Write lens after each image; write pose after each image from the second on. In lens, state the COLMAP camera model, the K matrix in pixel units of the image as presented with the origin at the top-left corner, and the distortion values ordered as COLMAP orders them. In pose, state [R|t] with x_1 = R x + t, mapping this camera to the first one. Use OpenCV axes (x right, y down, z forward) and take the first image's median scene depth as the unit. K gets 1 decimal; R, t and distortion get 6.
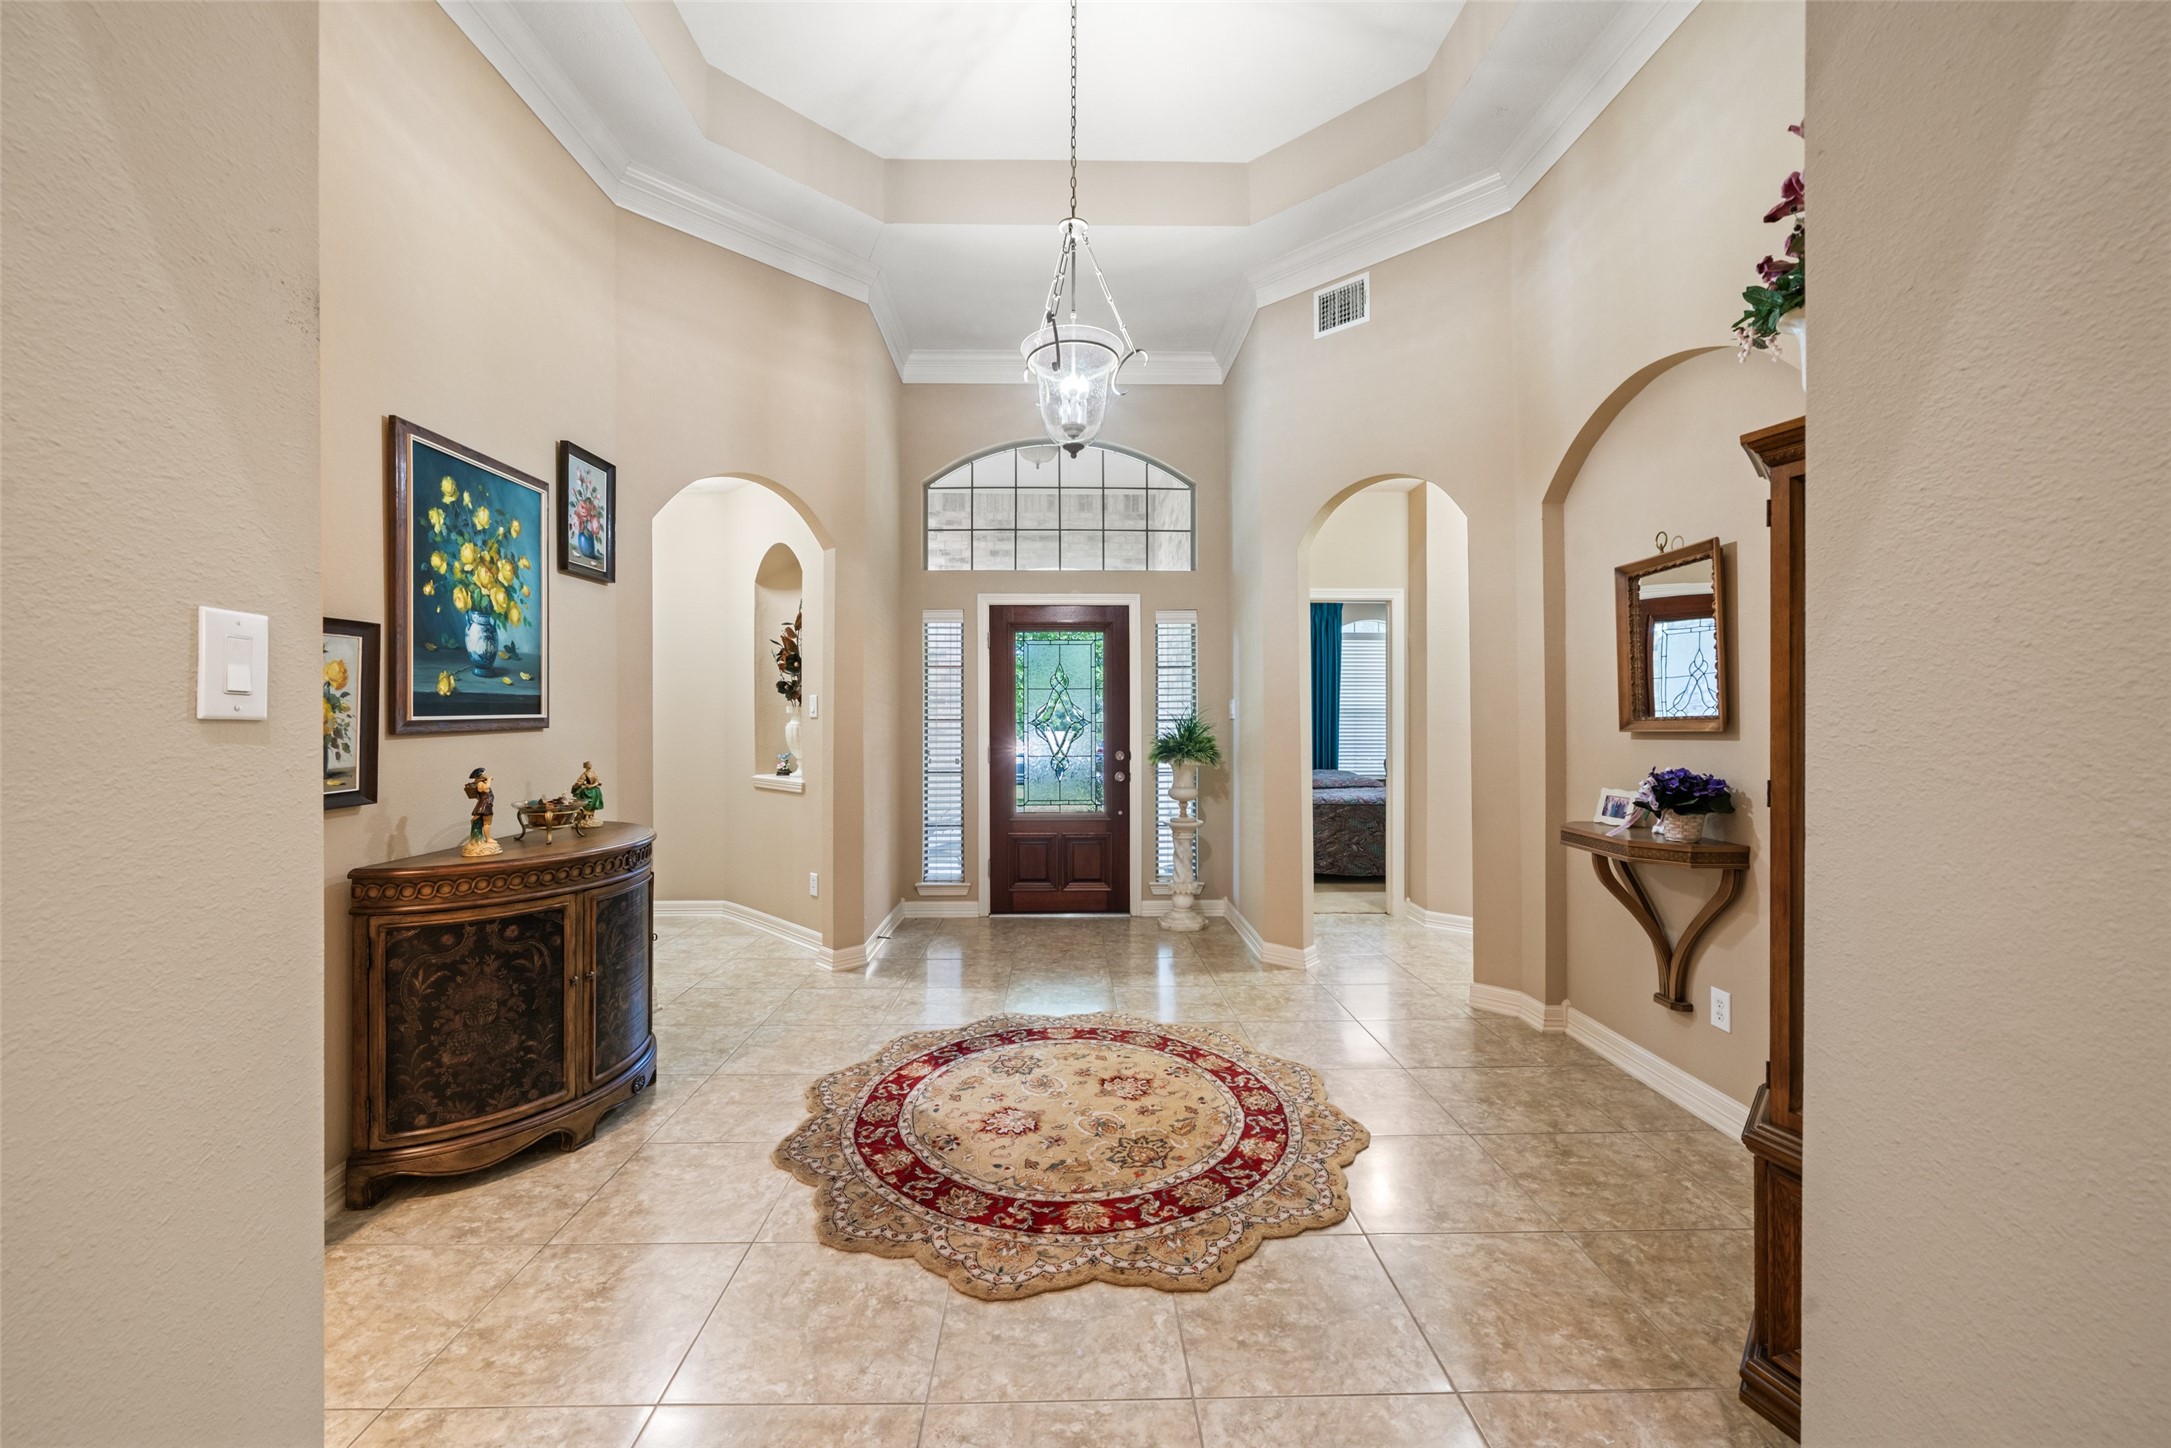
lens RADIAL K [[879.4, 0, 1080.7], [0, 879.4, 719.8], [0, 0, 1]] dist [0.000831, 0.000019]
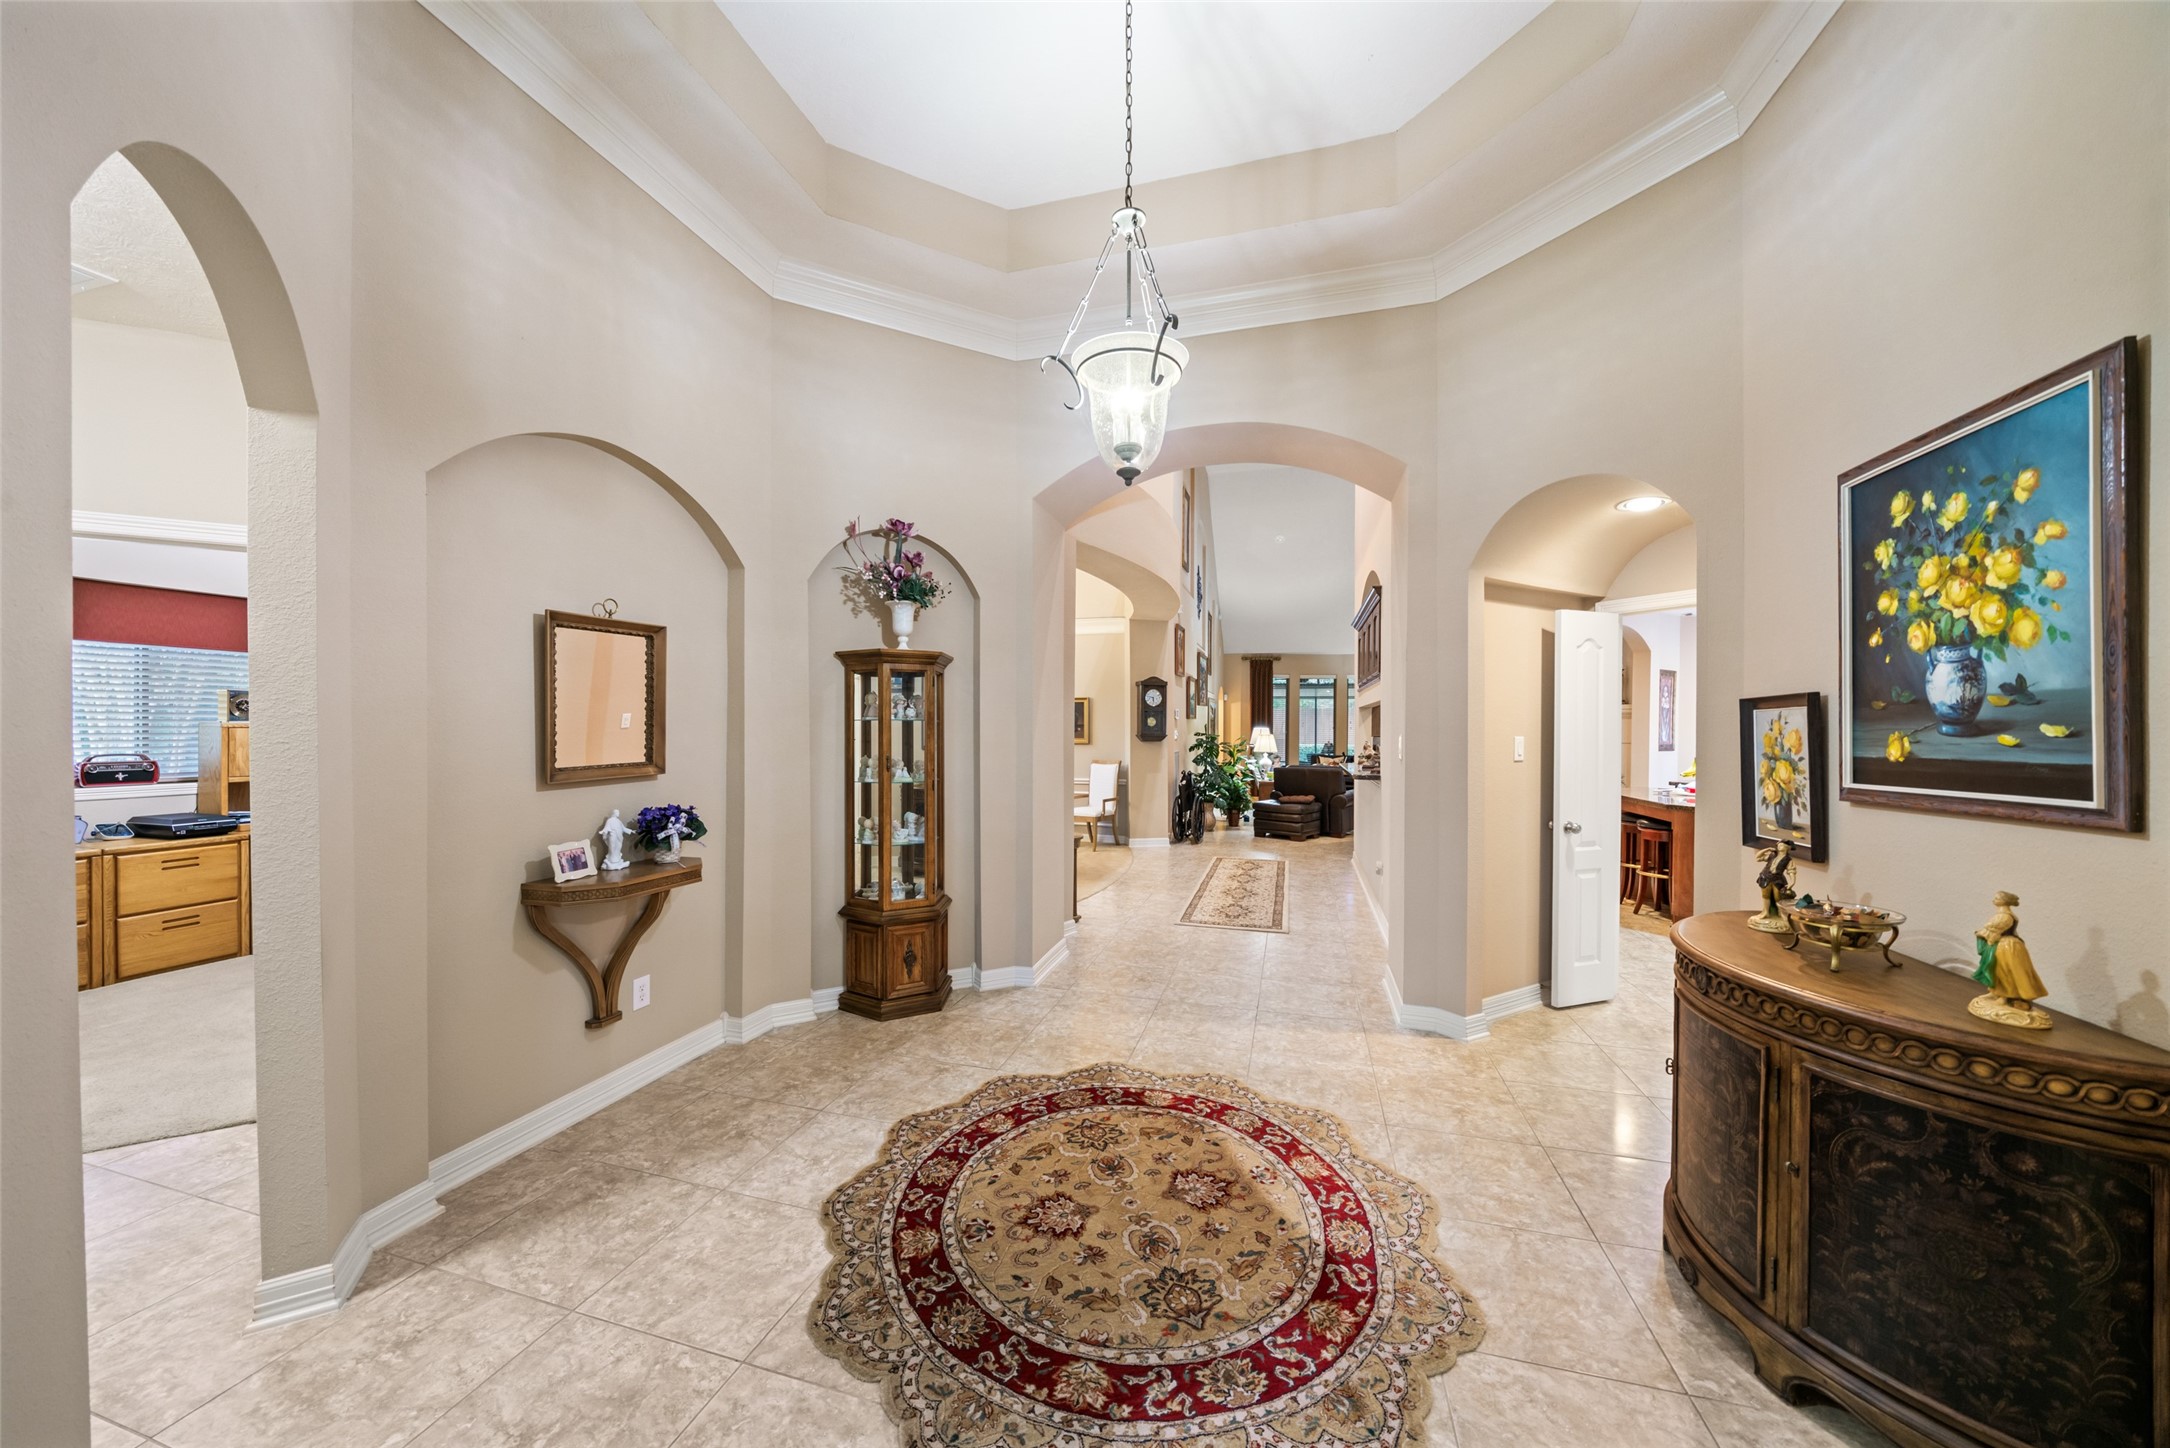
lens RADIAL K [[756.4, 0, 1077.5], [0, 756.4, 726.7], [0, 0, 1]] dist [0.008292, 0.000738]
pose [[-0.954192, -0.002173, 0.299186, -0.197430], [-0.002581, 0.999996, -0.000967, -0.054662], [-0.299183, -0.001695, -0.954194, 1.812311]]
